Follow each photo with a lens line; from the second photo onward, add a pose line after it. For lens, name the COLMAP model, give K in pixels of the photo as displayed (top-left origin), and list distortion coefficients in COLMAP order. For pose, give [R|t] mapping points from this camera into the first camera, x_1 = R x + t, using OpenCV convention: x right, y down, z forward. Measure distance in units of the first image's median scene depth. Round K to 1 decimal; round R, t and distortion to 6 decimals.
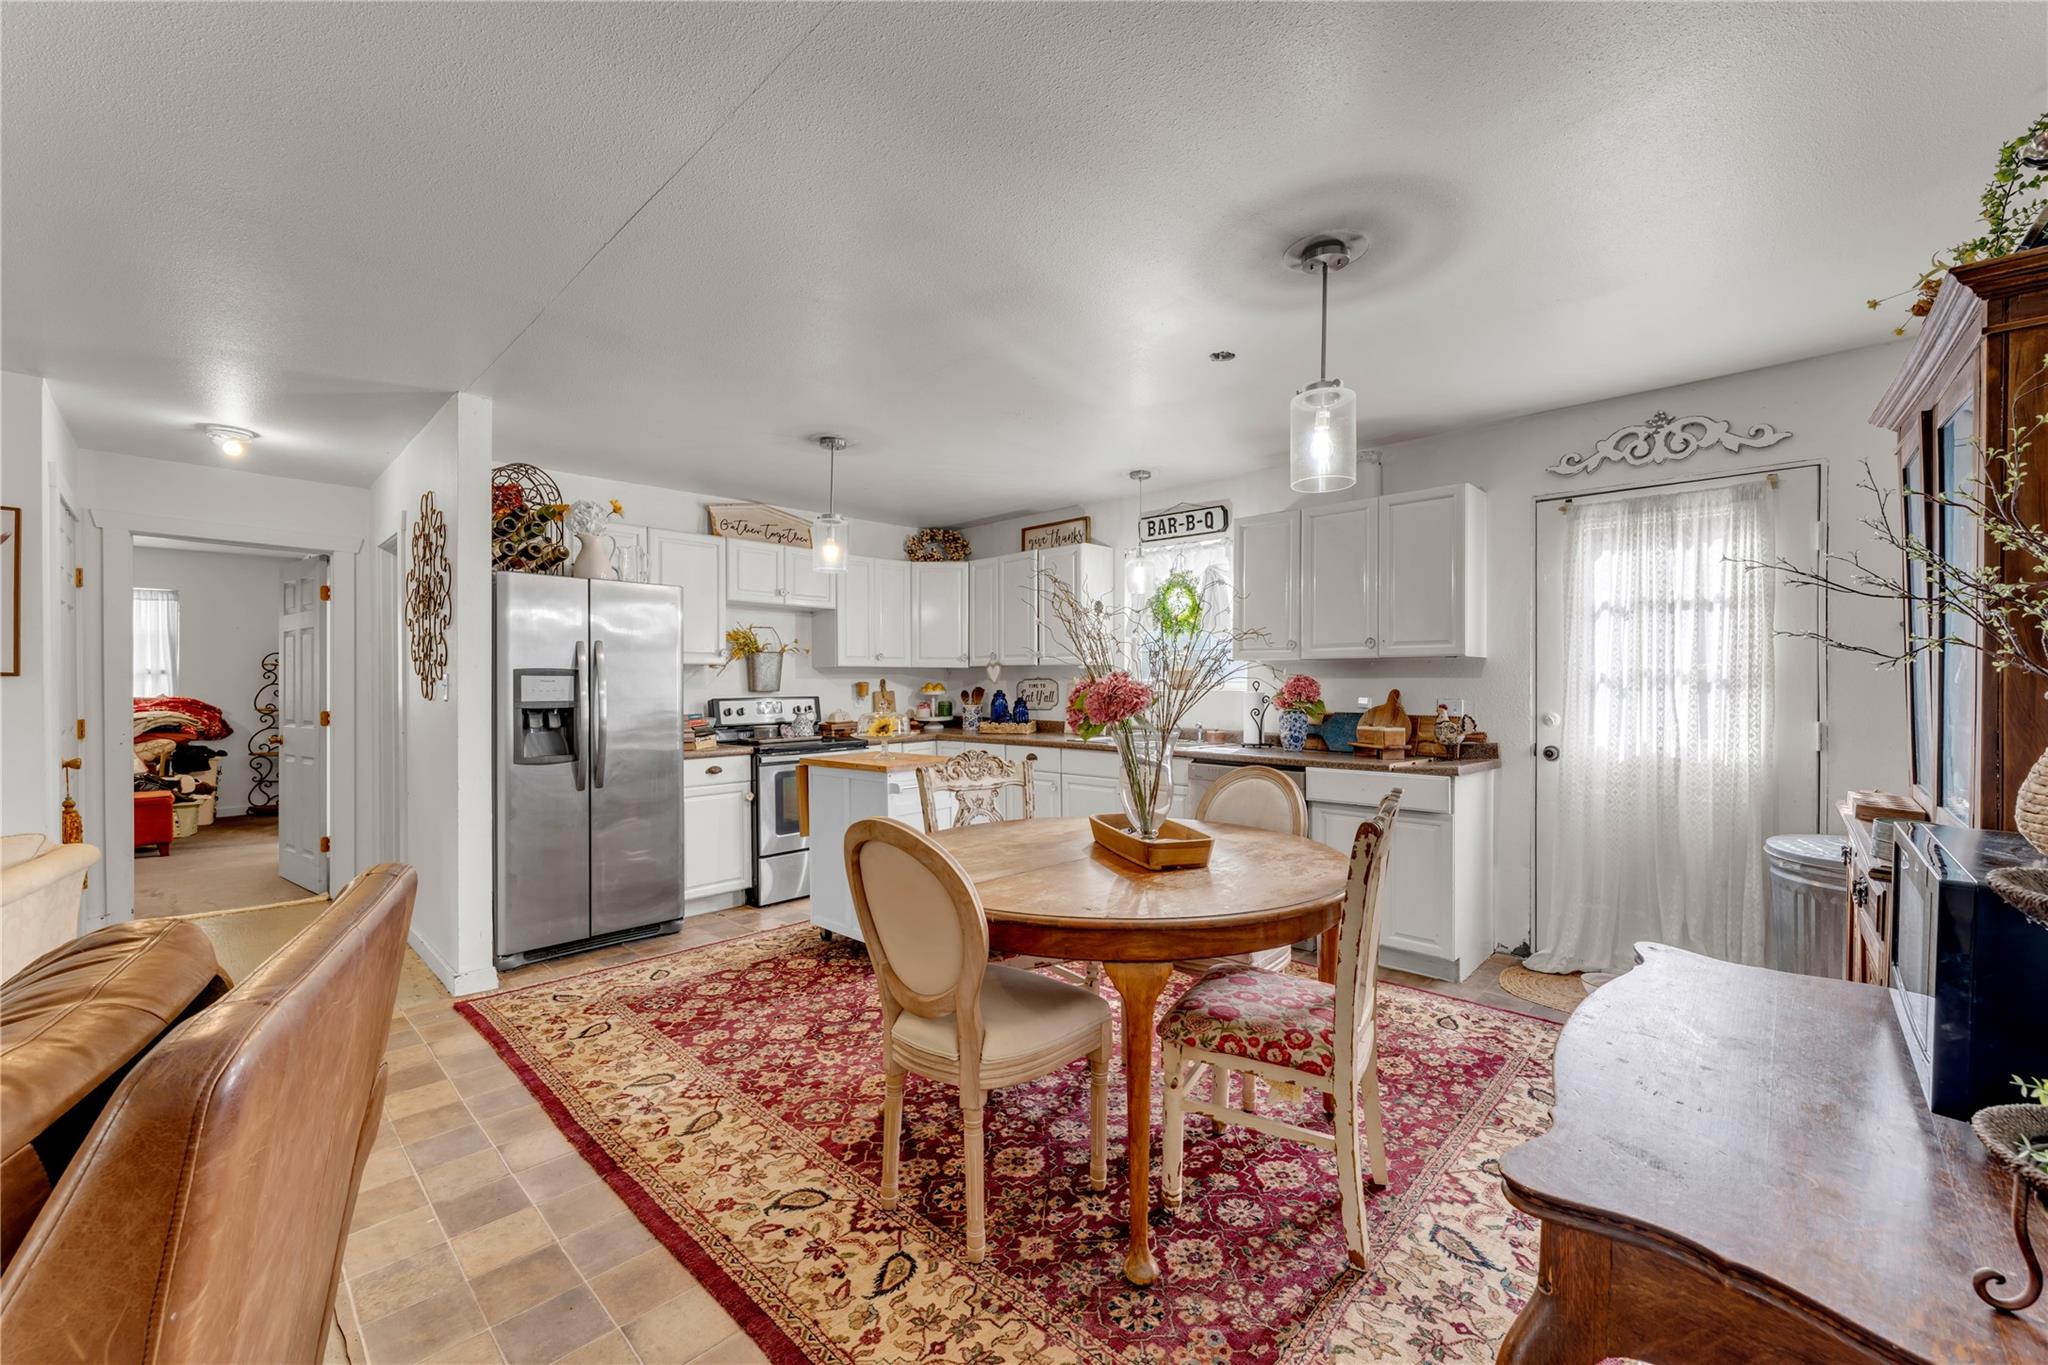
lens RADIAL K [[803.9, 0, 1011.0], [0, 803.9, 685.1], [0, 0, 1]] dist [-0.001163, -0.000260]
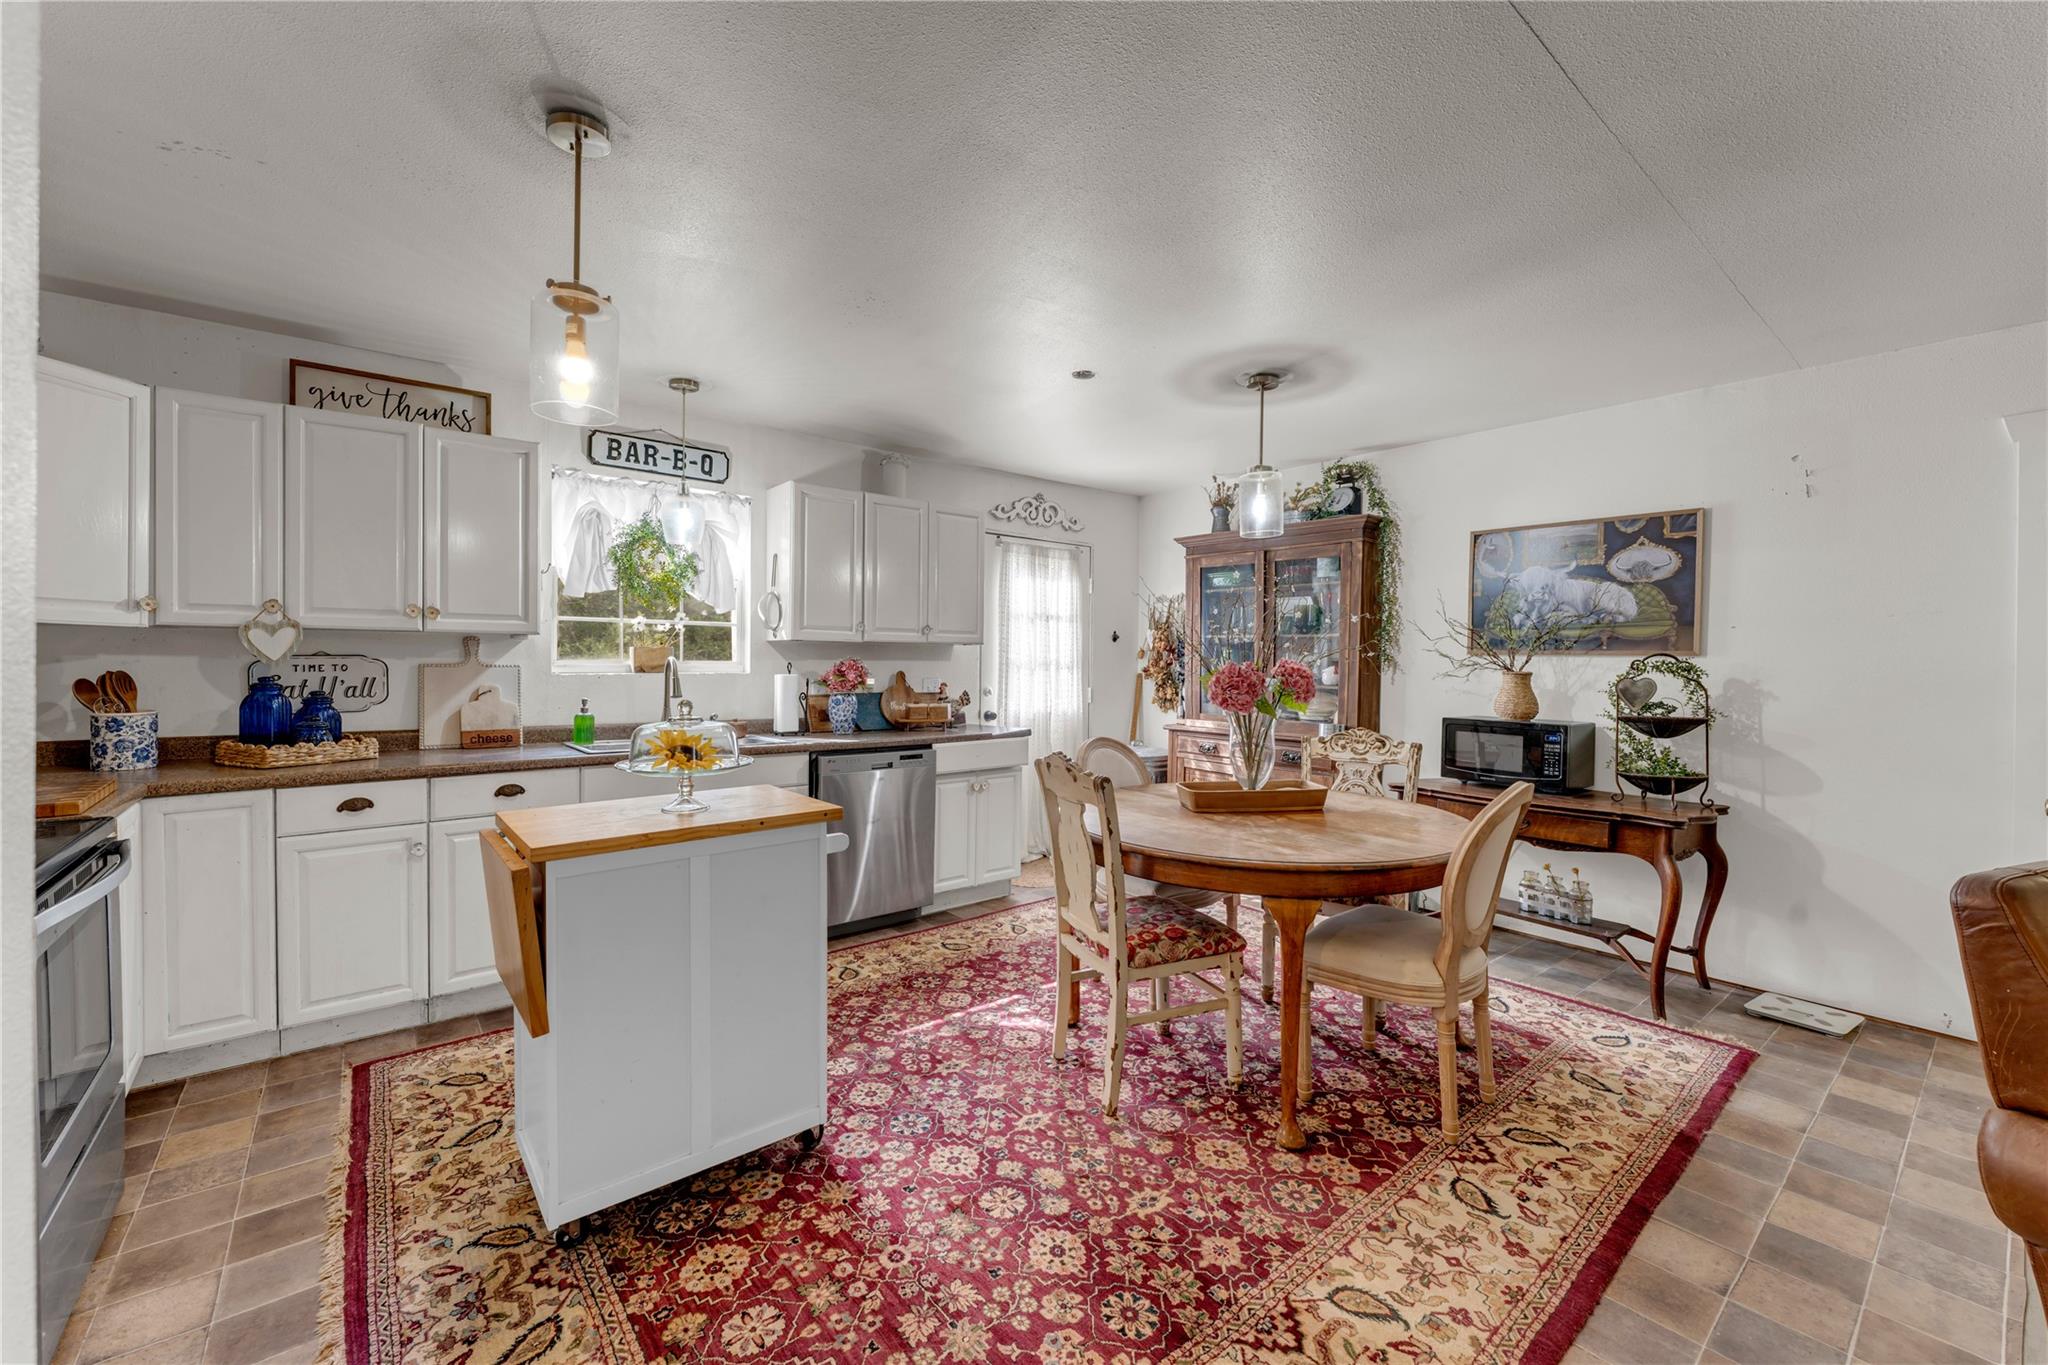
lens RADIAL K [[809.2, 0, 1026.4], [0, 809.2, 665.3], [0, 0, 1]] dist [-0.000129, -0.000256]
pose [[0.123458, -0.000062, 0.992350, -0.641250], [-0.004112, 0.999991, 0.000574, -0.003923], [-0.992341, -0.004152, 0.123456, 0.695128]]
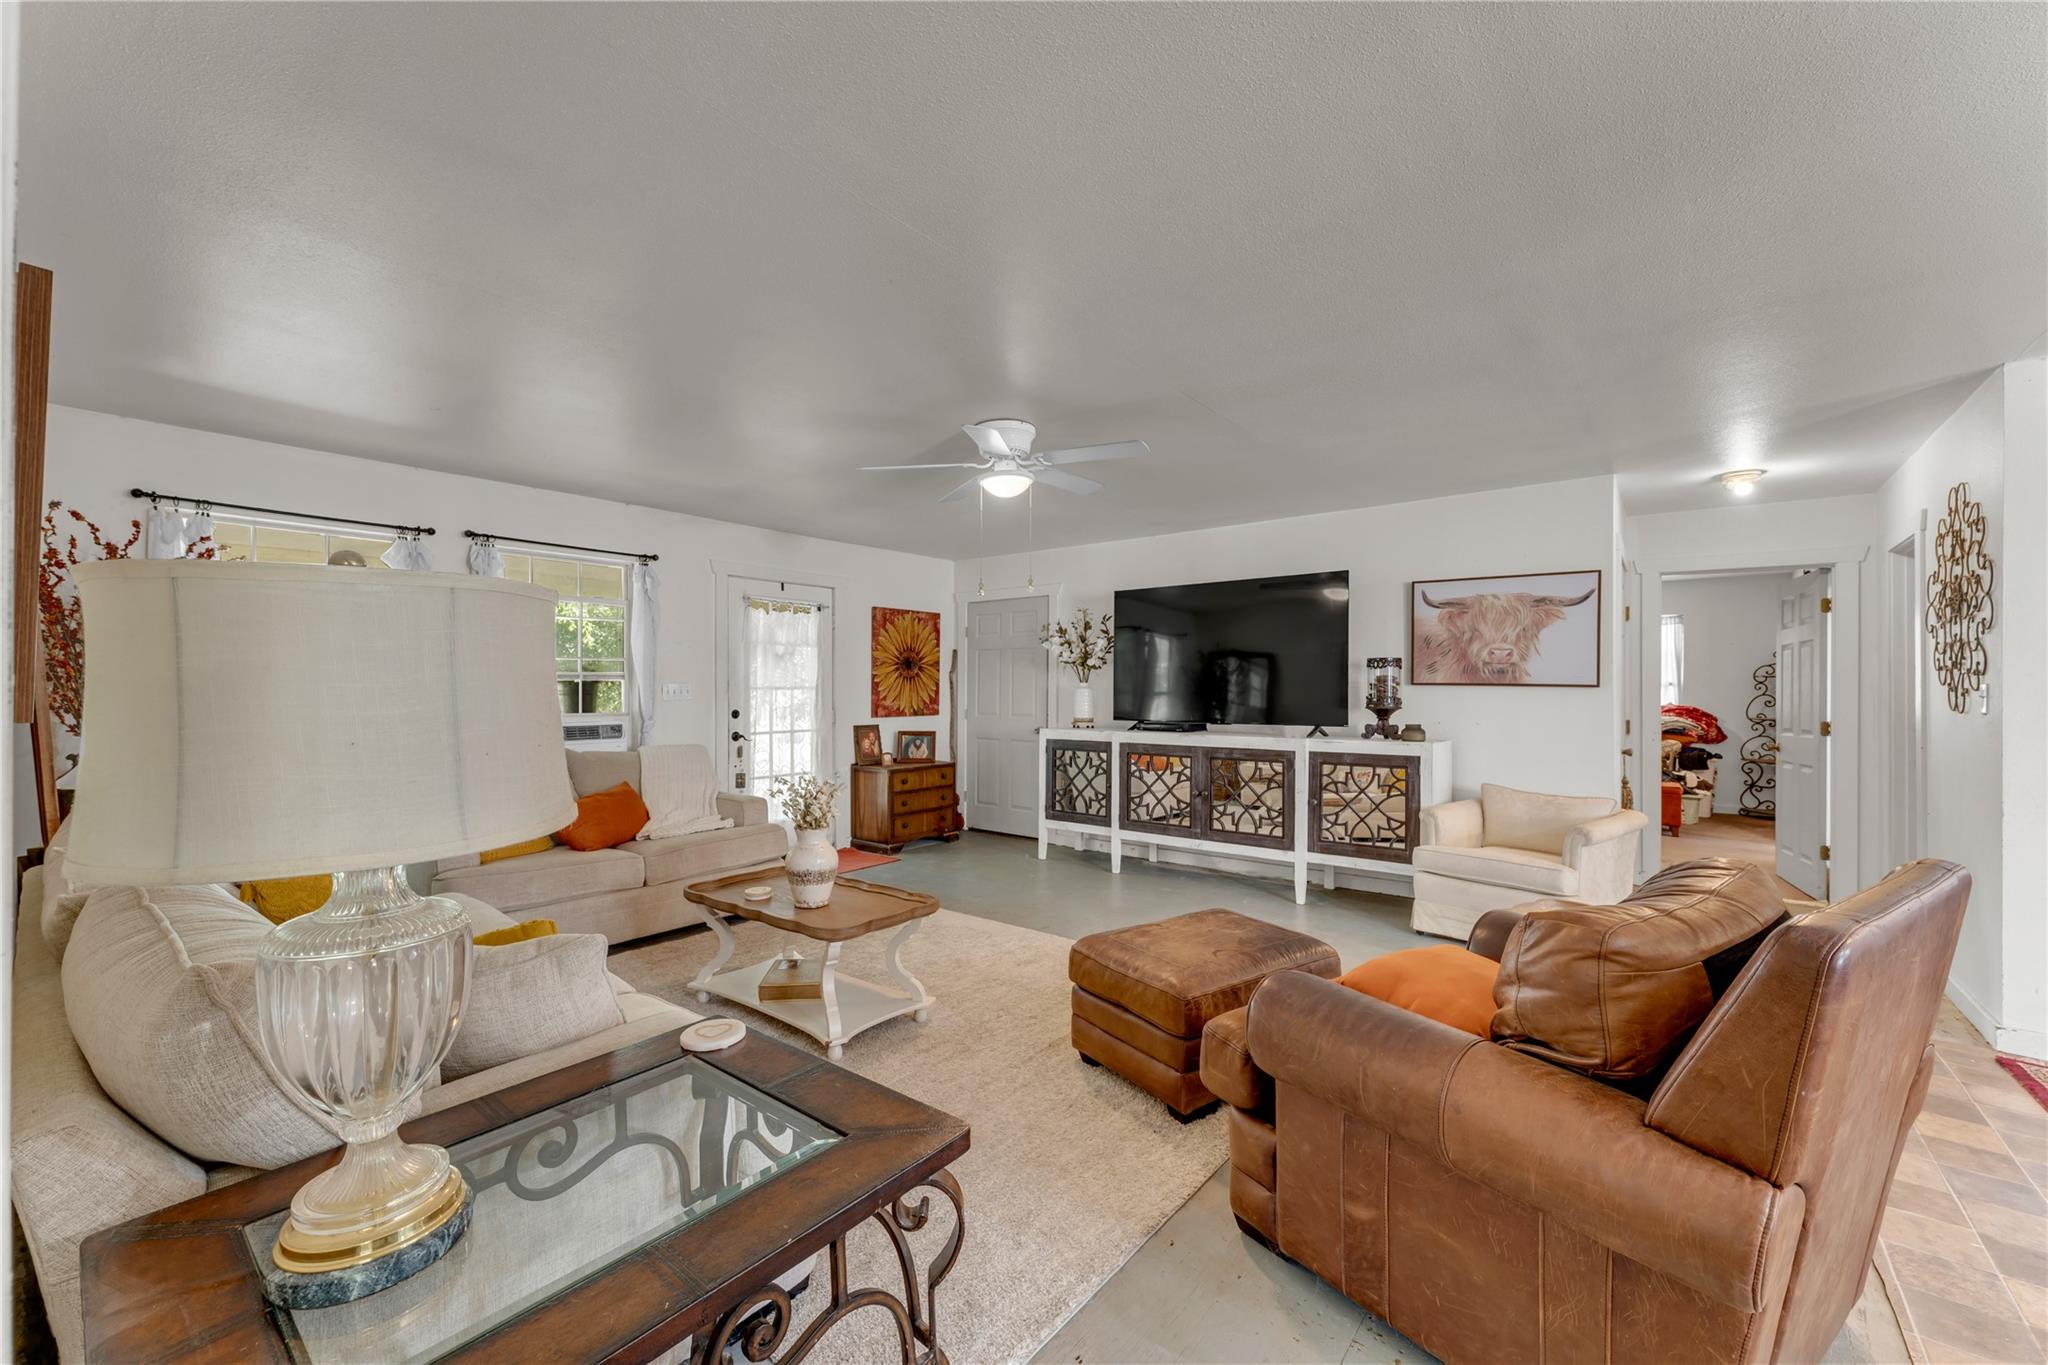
lens RADIAL K [[803.9, 0, 1011.0], [0, 803.9, 685.1], [0, 0, 1]] dist [-0.001163, -0.000260]
pose [[0.089599, -0.004493, -0.995968, 0.086433], [-0.010065, 0.999935, -0.005416, 0.002980], [0.995927, 0.010509, 0.089548, -0.156483]]
